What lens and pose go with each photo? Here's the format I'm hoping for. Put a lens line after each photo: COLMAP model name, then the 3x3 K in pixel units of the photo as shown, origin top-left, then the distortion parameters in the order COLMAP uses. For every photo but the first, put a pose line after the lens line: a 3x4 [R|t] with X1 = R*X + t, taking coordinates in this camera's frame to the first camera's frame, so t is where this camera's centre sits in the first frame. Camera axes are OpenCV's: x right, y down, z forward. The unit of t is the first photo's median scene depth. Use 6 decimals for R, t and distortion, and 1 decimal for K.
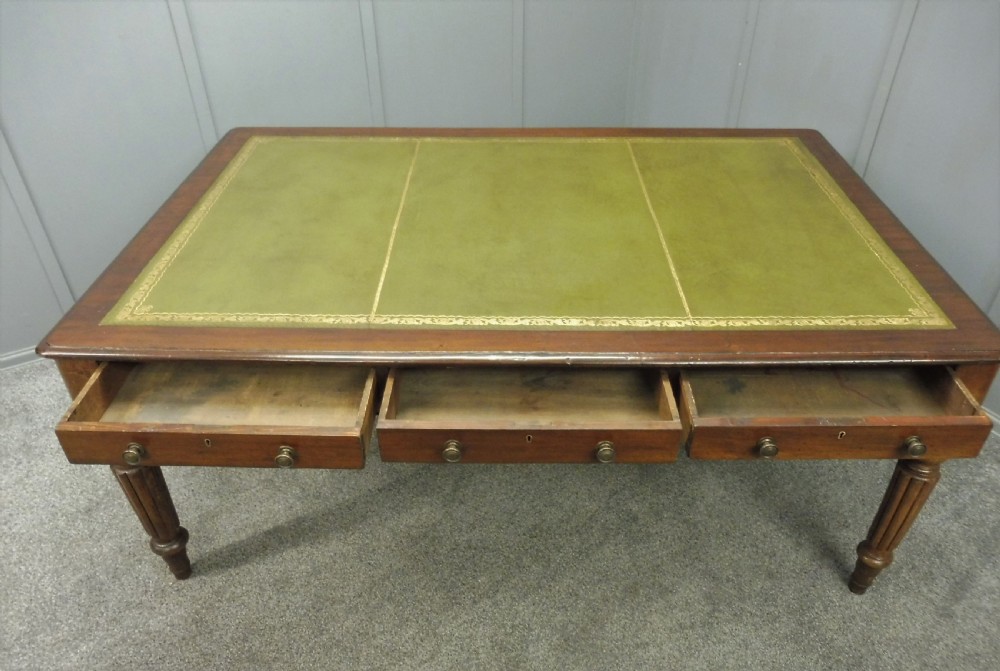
lens RADIAL K [[730.2, 0, 504.8], [0, 730.2, 376.9], [0, 0, 1]] dist [-0.012677, -0.057458]
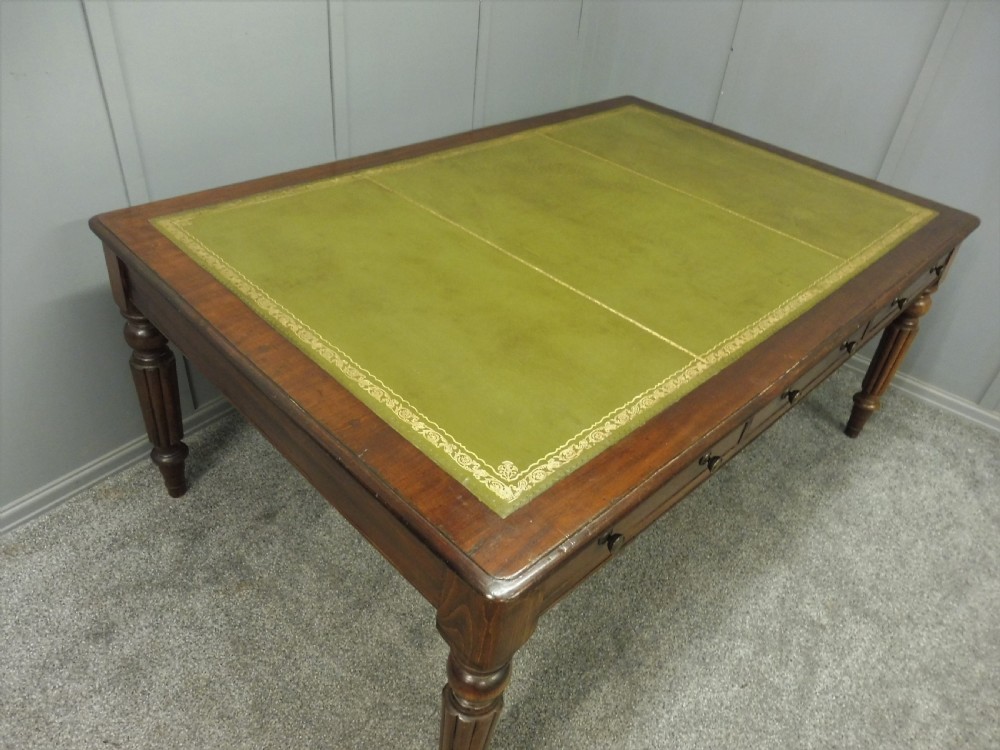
lens RADIAL K [[728.4, 0, 501.3], [0, 728.4, 376.6], [0, 0, 1]] dist [-0.056430, 0.028671]
pose [[0.701953, -0.371979, 0.607366, -0.792054], [0.362274, 0.920695, 0.145184, -0.246748], [-0.613204, 0.118121, 0.781043, 0.418849]]
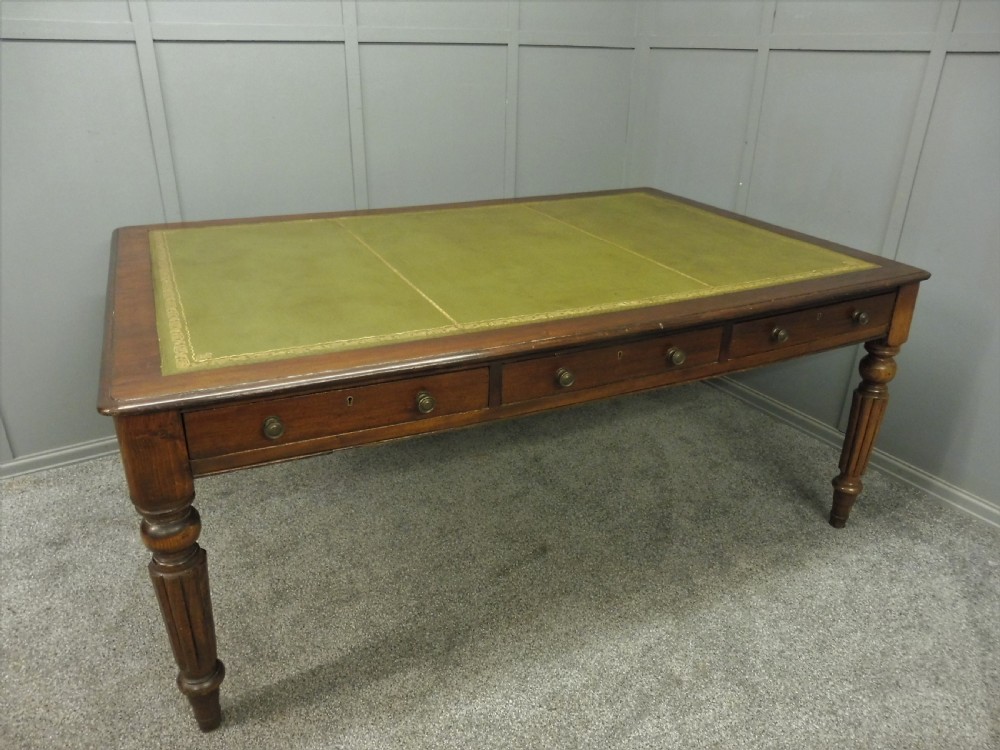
lens RADIAL K [[725.6, 0, 500.5], [0, 725.6, 378.4], [0, 0, 1]] dist [-0.041236, 0.006820]
pose [[0.900368, -0.169585, 0.400723, -0.473885], [0.252959, 0.953316, -0.164924, 0.141222], [-0.354047, 0.249859, 0.901233, 0.113554]]
